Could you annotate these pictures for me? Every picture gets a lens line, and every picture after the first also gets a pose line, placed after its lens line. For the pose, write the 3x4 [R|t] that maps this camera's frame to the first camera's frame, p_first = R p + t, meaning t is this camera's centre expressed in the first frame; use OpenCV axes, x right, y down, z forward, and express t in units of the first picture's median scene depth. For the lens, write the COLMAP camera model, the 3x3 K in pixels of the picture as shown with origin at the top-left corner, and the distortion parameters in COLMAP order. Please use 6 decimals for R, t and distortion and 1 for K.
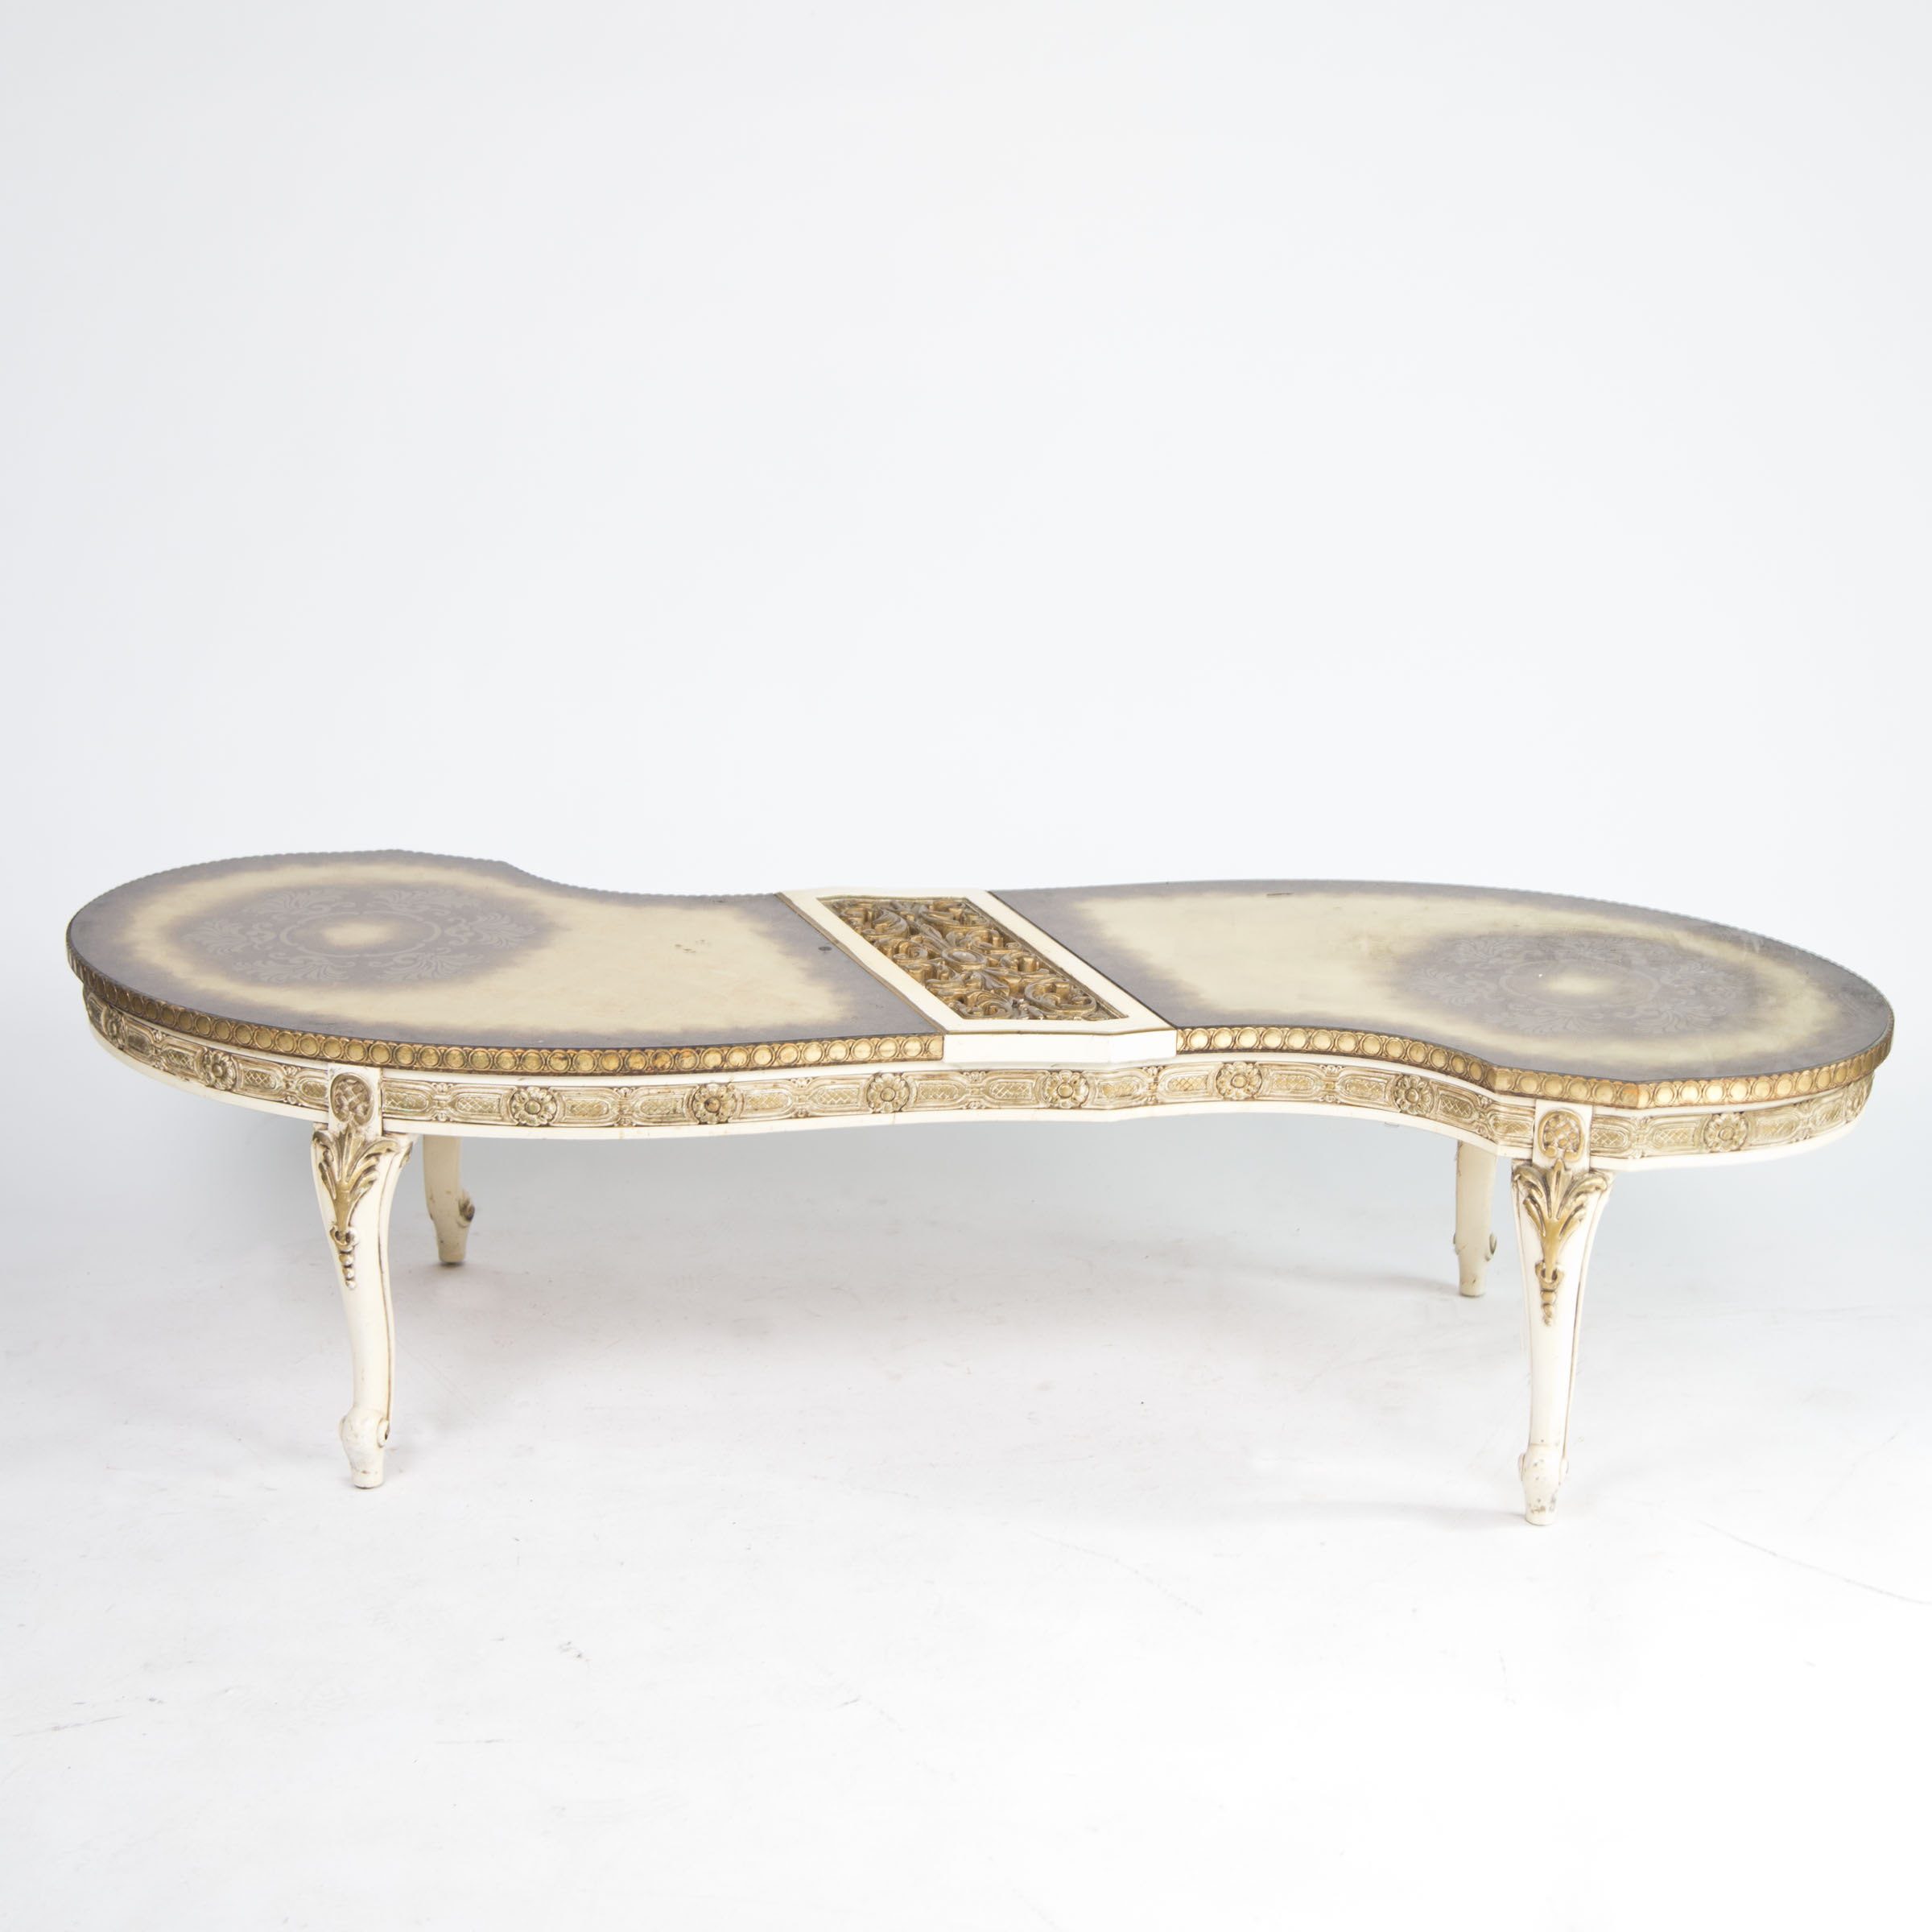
lens RADIAL K [[3551.1, 0, 1029.9], [0, 3551.1, 960.8], [0, 0, 1]] dist [0.057524, 0.155586]
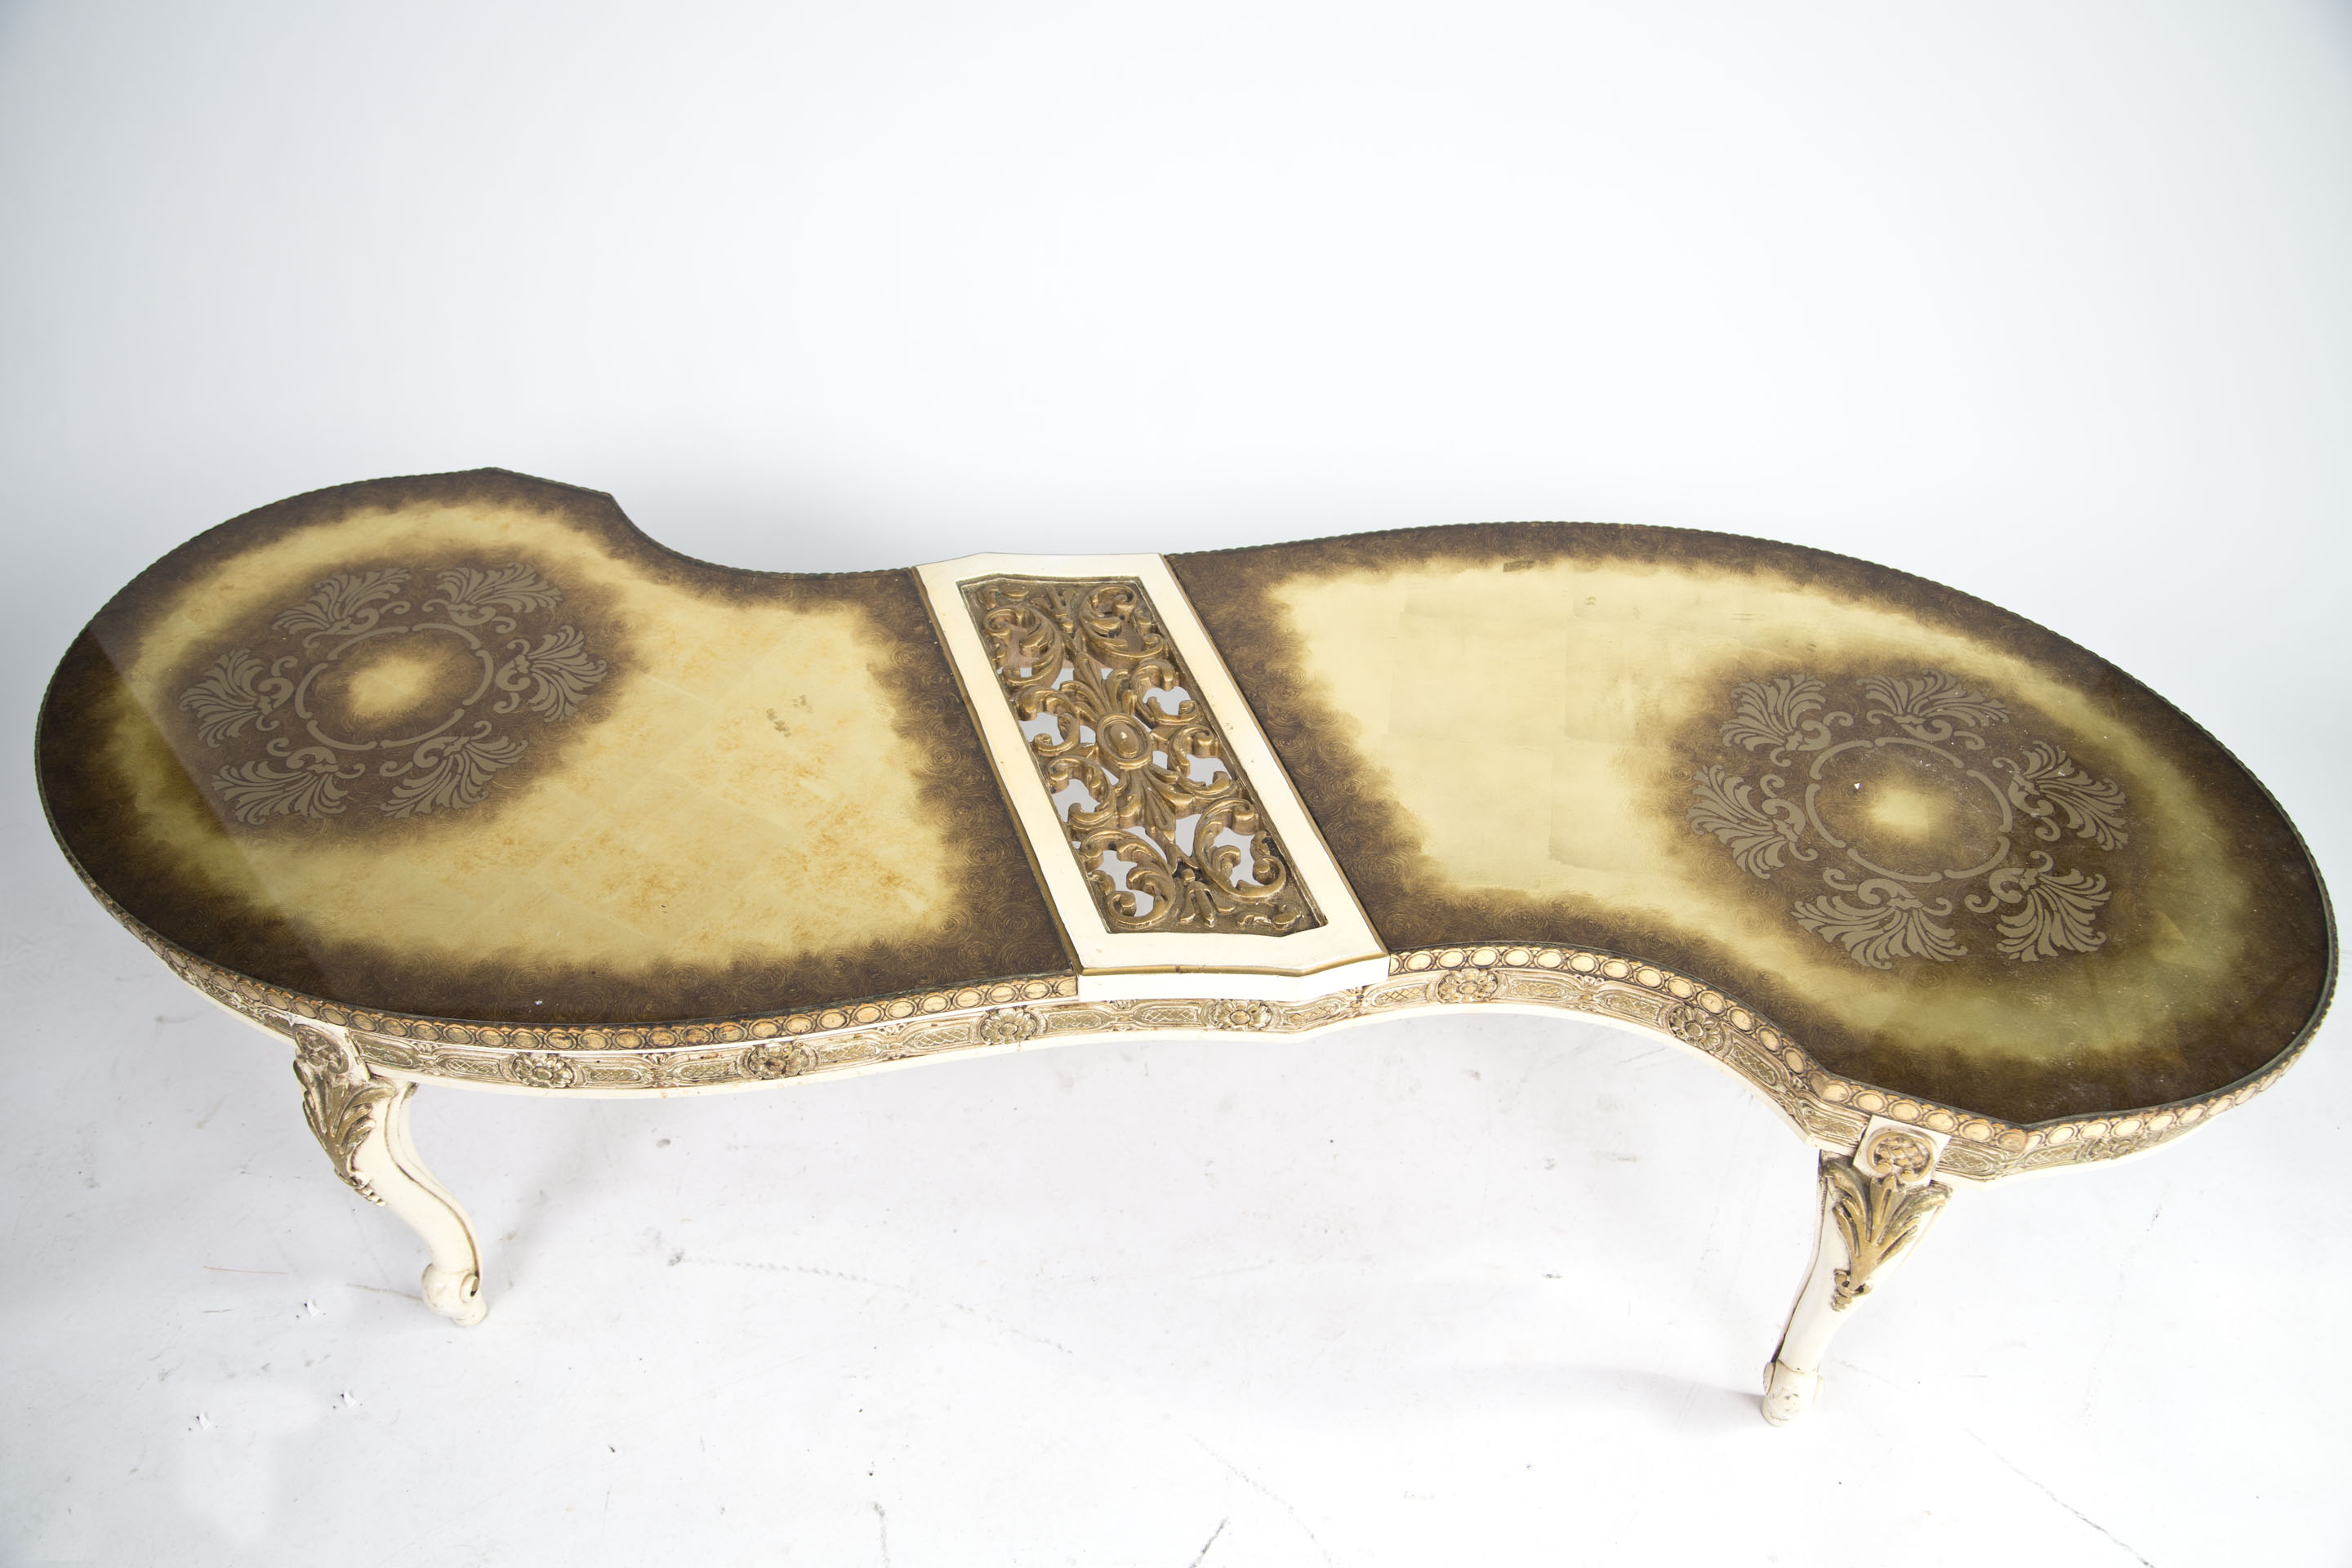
lens RADIAL K [[1846.8, 0, 1176.7], [0, 1846.8, 701.7], [0, 0, 1]] dist [-0.042926, 0.000148]
pose [[0.998278, 0.021547, -0.054566, 0.016788], [0.003611, 0.905781, 0.423730, -0.197228], [0.058555, -0.423197, 0.904144, 0.677222]]
